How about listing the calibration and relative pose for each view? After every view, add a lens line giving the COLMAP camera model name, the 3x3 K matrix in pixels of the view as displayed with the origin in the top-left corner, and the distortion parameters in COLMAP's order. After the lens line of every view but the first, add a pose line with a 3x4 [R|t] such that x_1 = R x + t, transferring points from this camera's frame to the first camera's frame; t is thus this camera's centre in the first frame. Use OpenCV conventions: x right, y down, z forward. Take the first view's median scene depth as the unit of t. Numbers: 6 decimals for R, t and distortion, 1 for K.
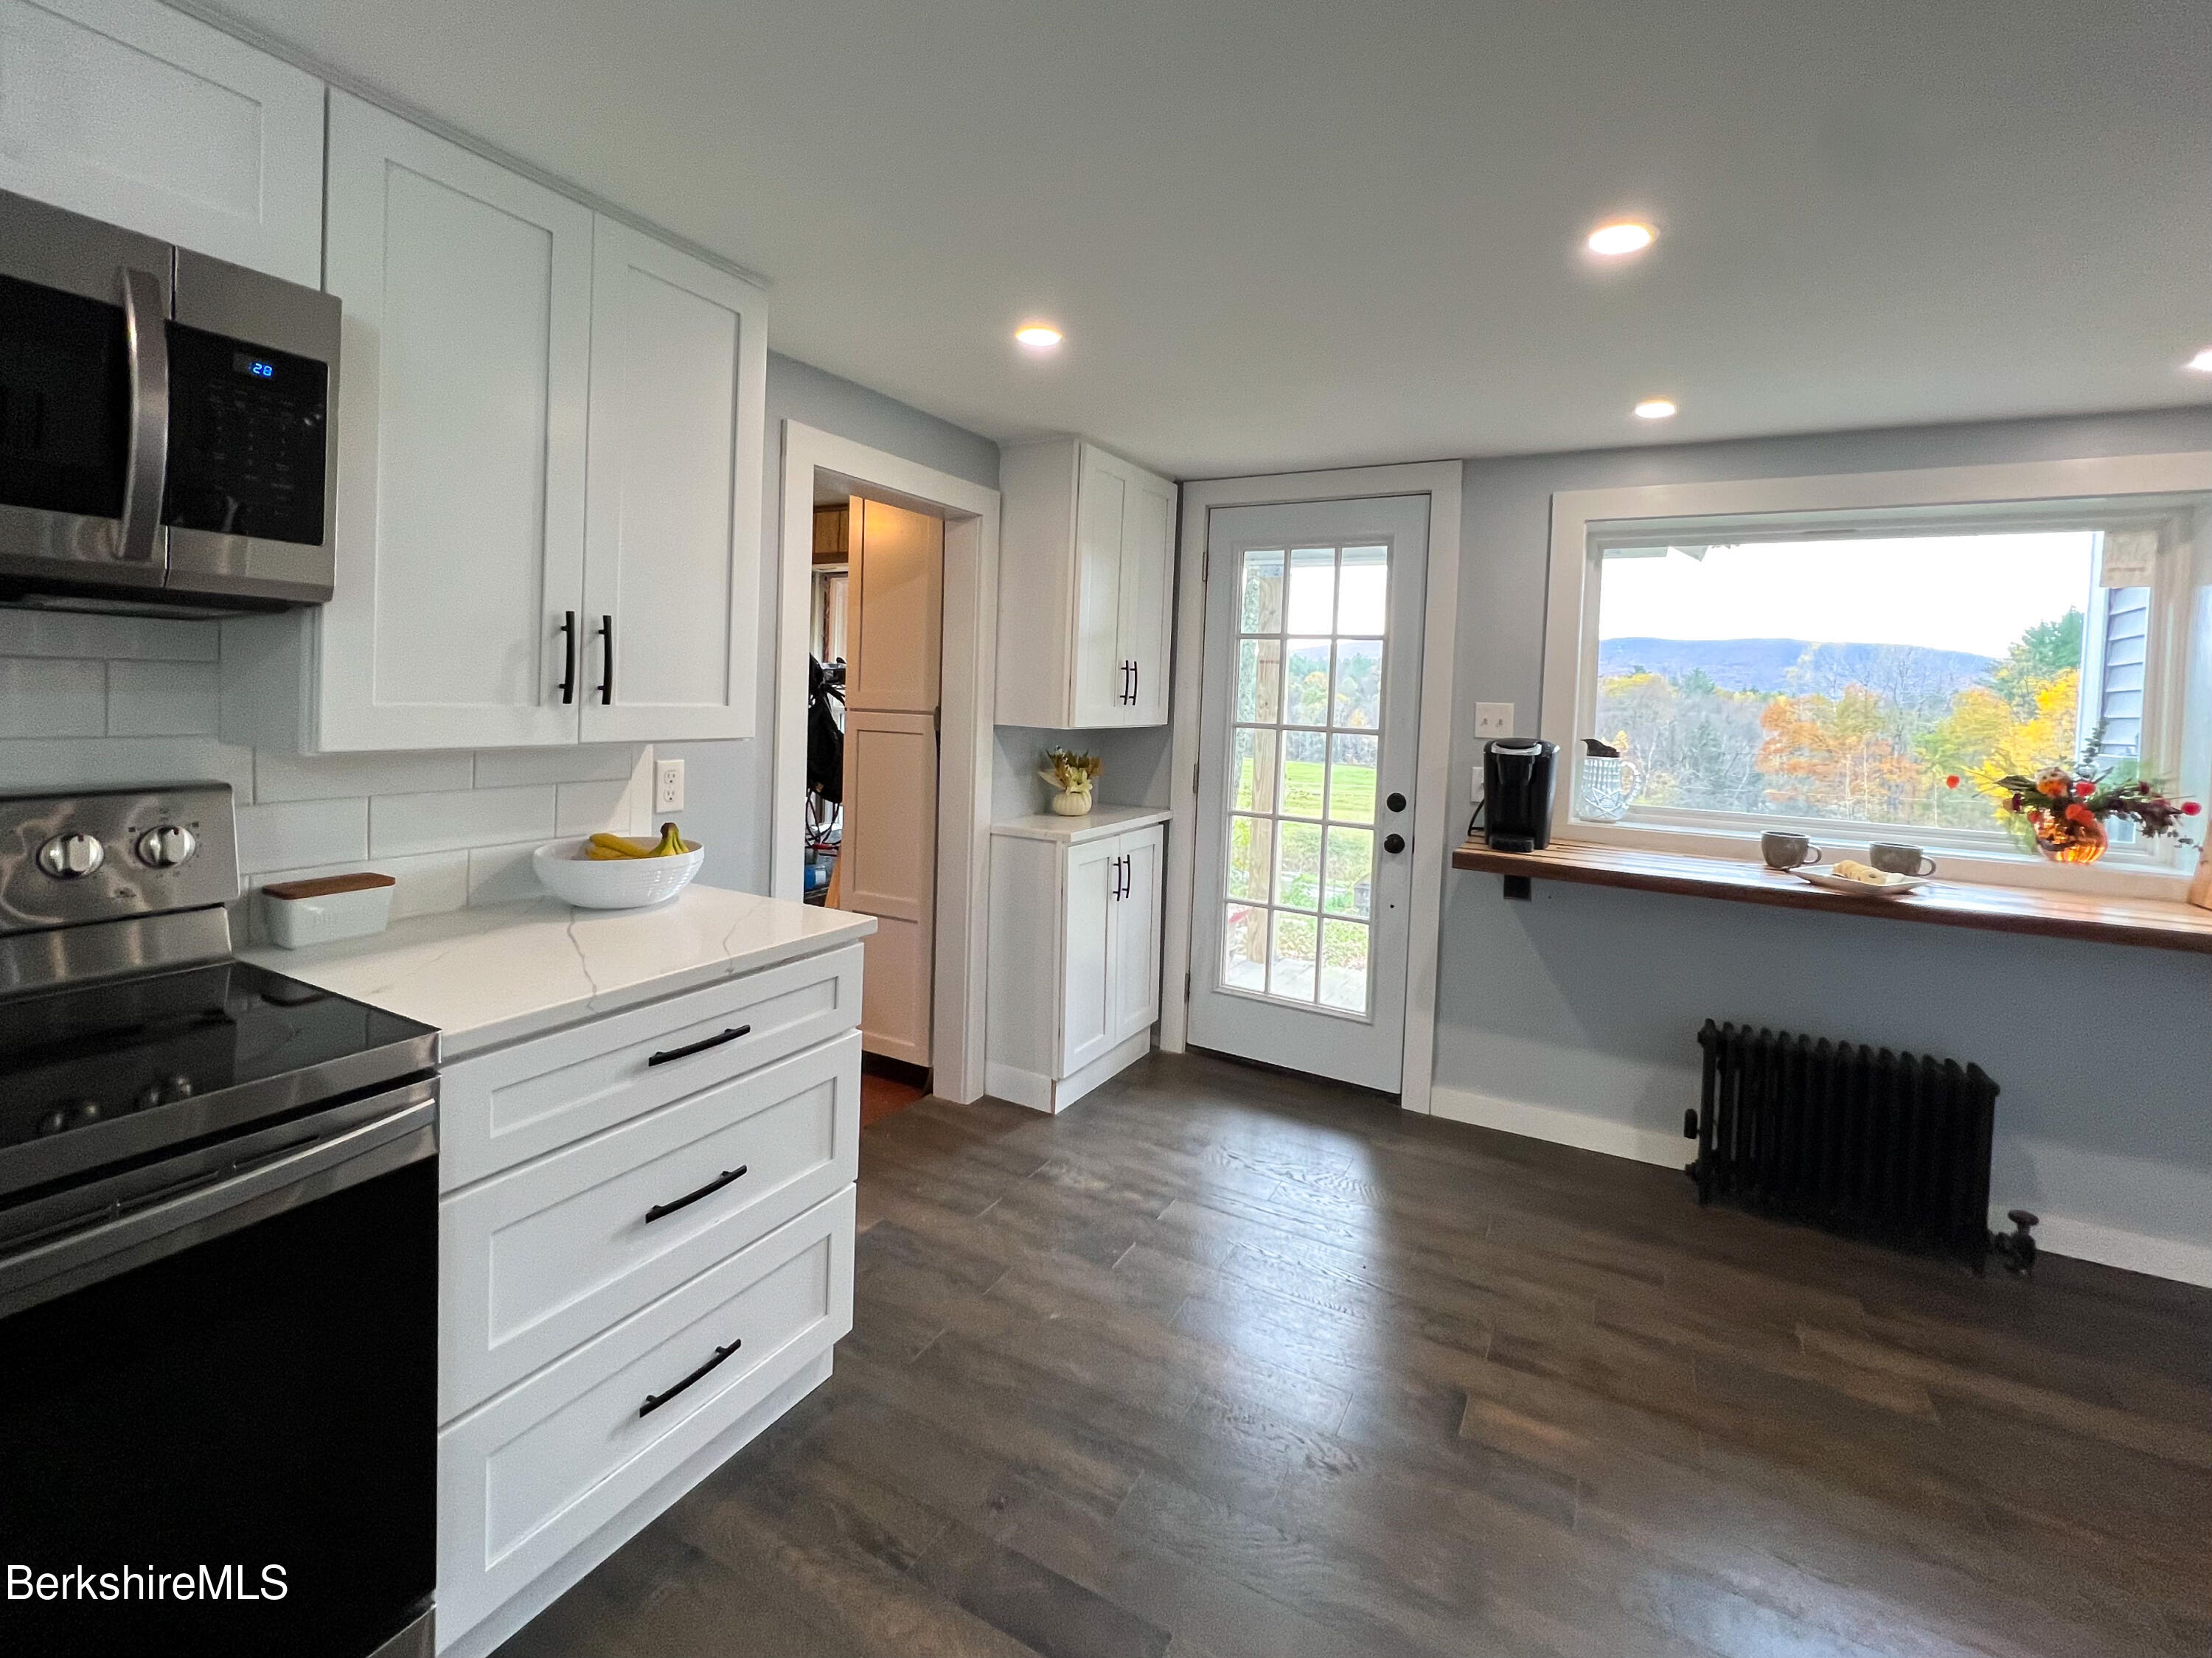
lens RADIAL K [[975.0, 0, 1132.5], [0, 975.0, 717.5], [0, 0, 1]] dist [0.001330, 0.000901]
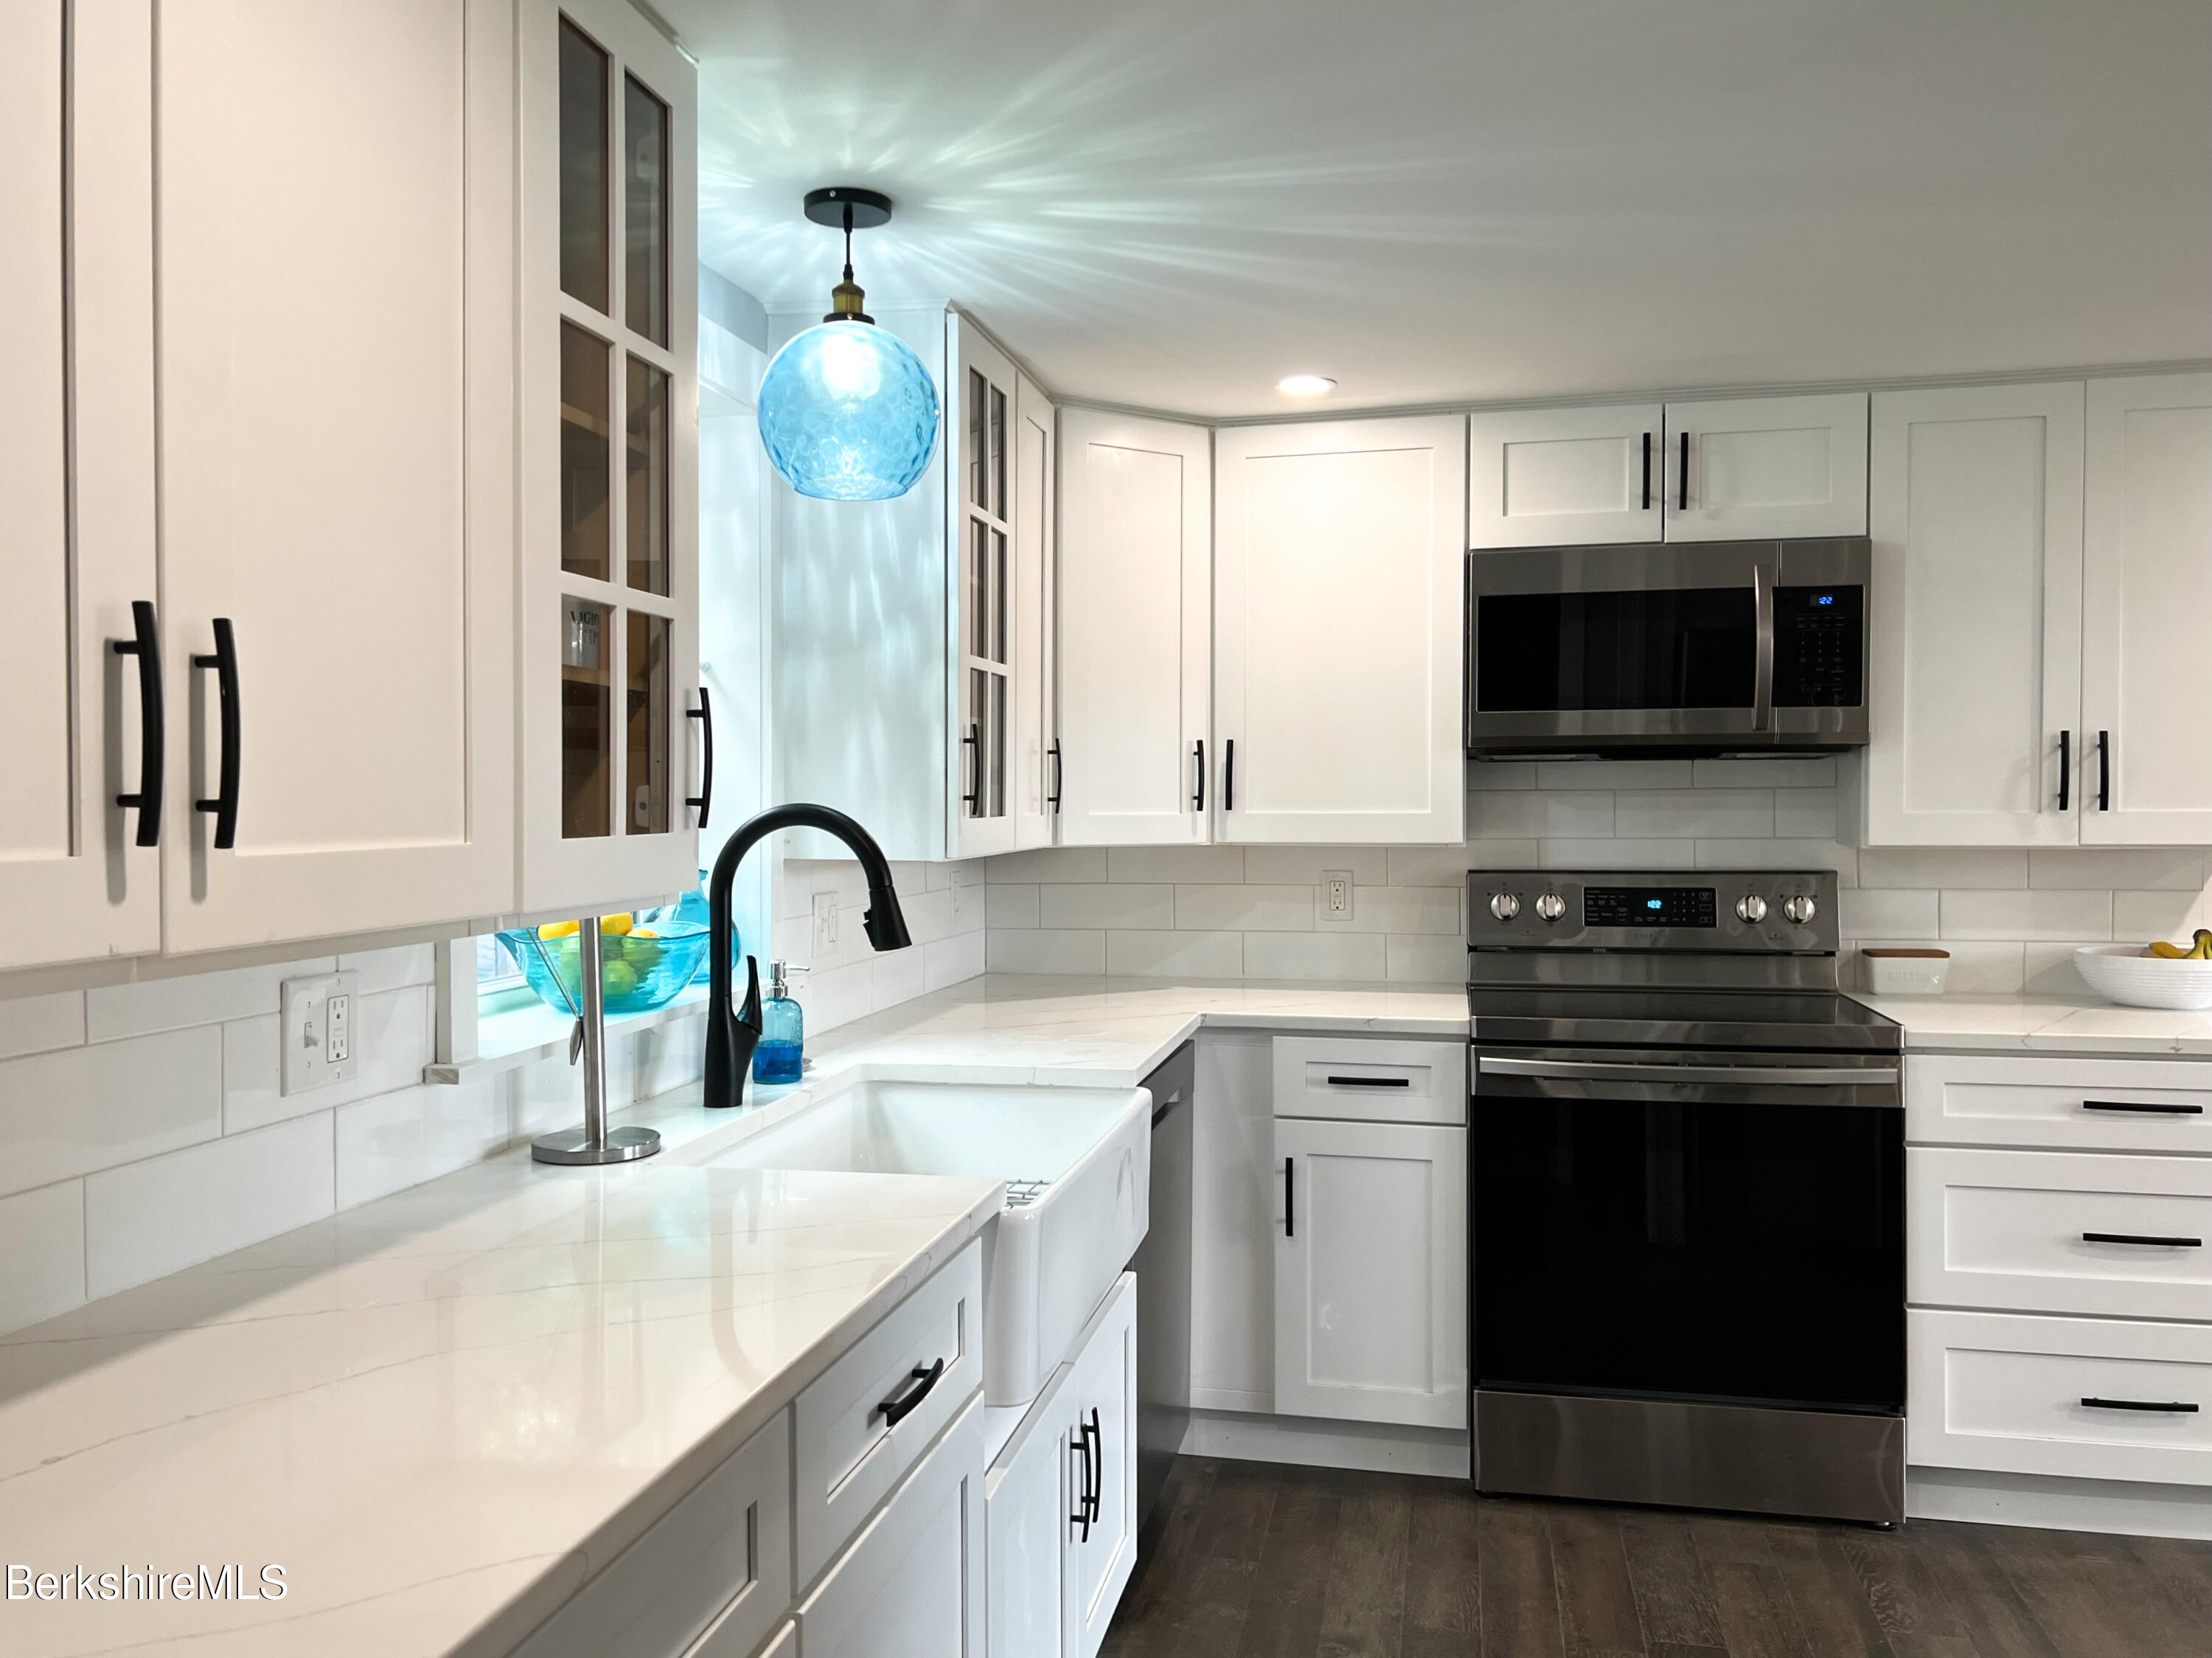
lens RADIAL K [[1731.7, 0, 1078.1], [0, 1731.7, 825.3], [0, 0, 1]] dist [0.081450, -0.113262]
pose [[0.265842, -0.023988, -0.963718, 0.629174], [-0.014030, 0.999488, -0.028749, 0.044859], [0.963915, 0.021164, 0.265369, -0.380356]]
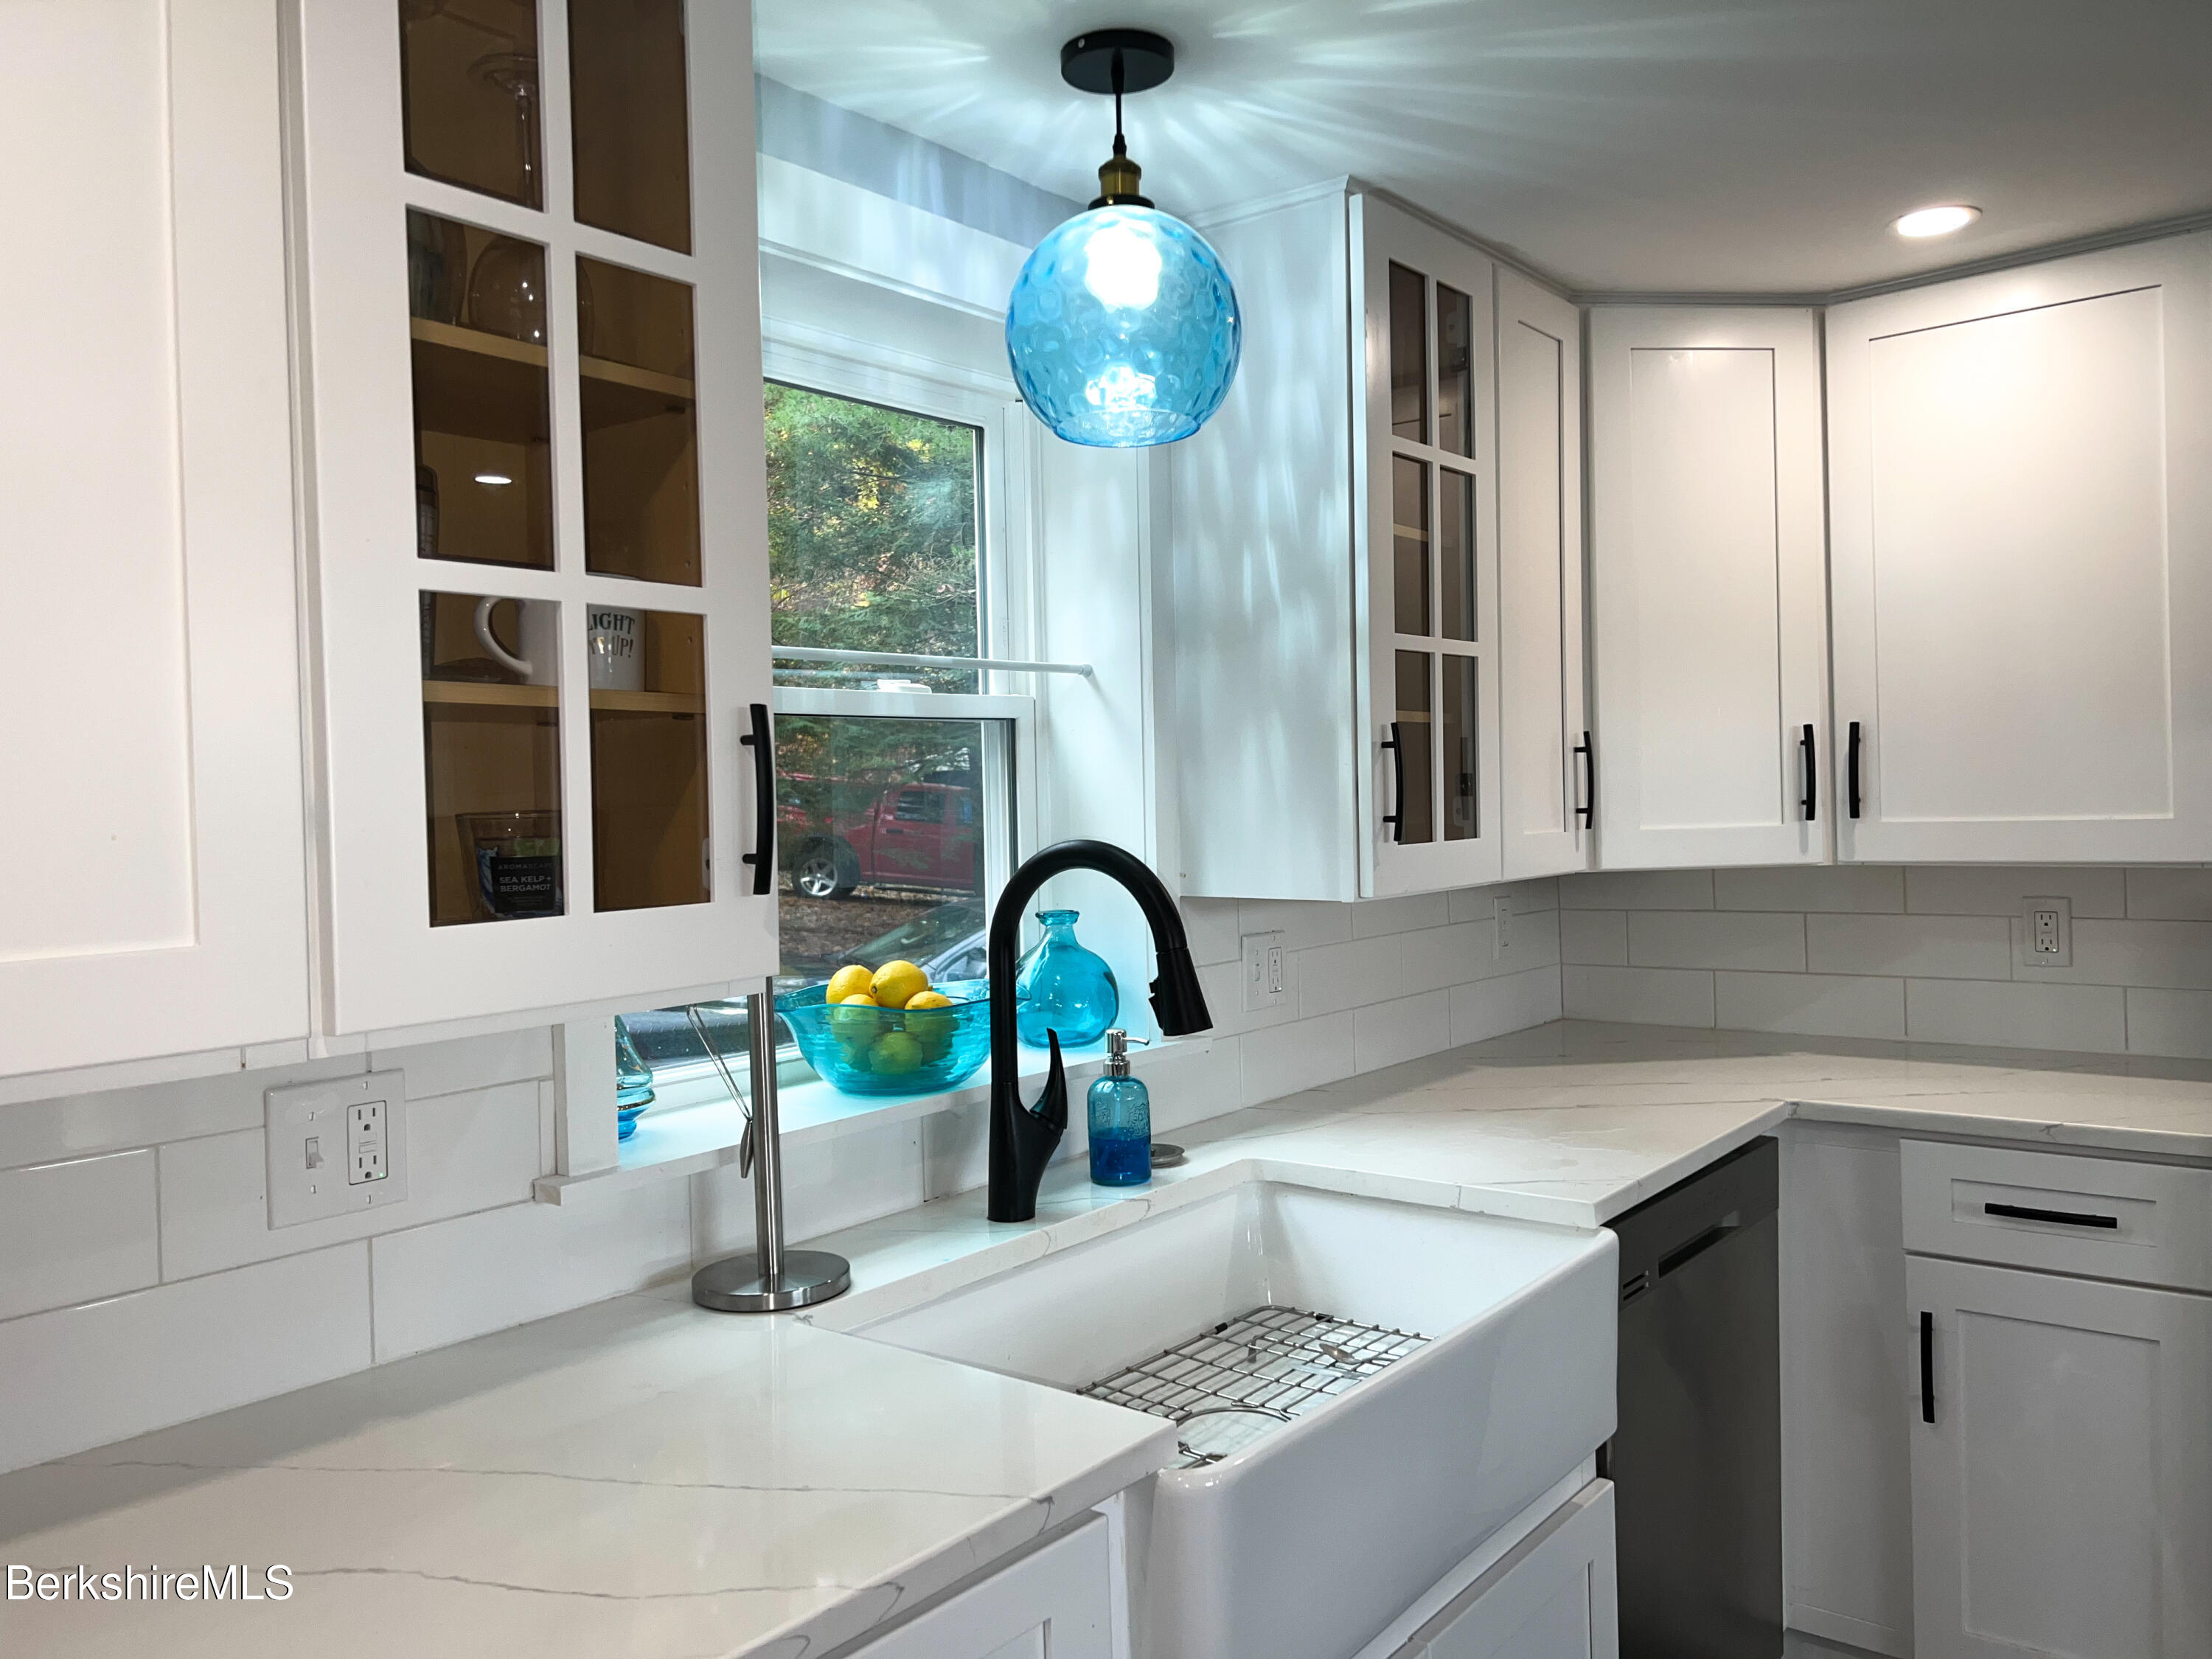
lens RADIAL K [[1654.7, 0, 1104.5], [0, 1654.7, 810.6], [0, 0, 1]] dist [0.075134, -0.105178]
pose [[-0.189452, -0.026570, -0.981530, 0.395277], [-0.005671, 0.999647, -0.025966, 0.017007], [0.981874, 0.000647, -0.189536, -0.159704]]
